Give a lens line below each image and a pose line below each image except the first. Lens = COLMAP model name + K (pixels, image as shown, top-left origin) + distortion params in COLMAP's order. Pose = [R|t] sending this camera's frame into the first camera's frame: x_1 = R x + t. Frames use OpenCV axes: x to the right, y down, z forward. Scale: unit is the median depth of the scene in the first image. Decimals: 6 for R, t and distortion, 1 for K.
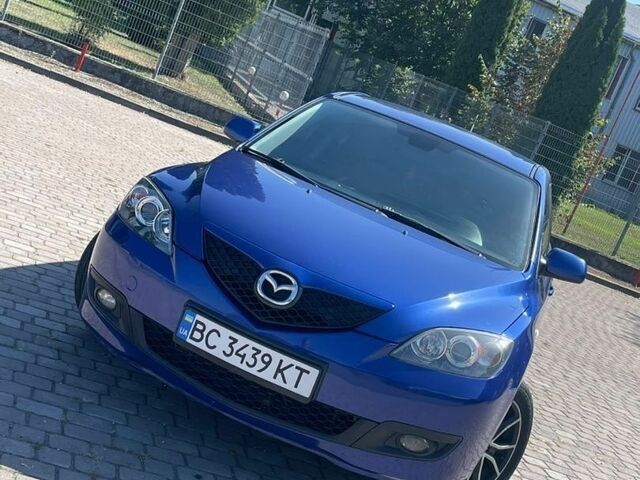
lens RADIAL K [[1011.5, 0, 350.1], [0, 1011.5, 239.0], [0, 0, 1]] dist [0.122250, -0.229309]
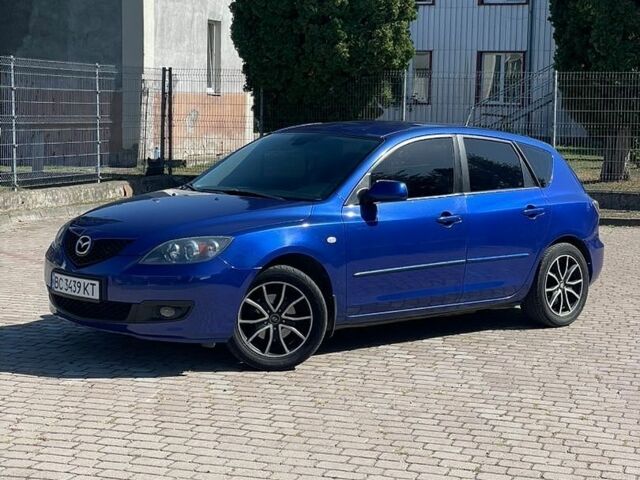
lens RADIAL K [[1262.4, 0, 350.1], [0, 1262.4, 239.6], [0, 0, 1]] dist [0.067693, 0.137102]
pose [[0.795506, -0.305909, -0.523058, 1.361061], [0.218325, 0.949933, -0.223521, 0.594960], [0.565247, 0.063616, 0.822465, -0.493021]]
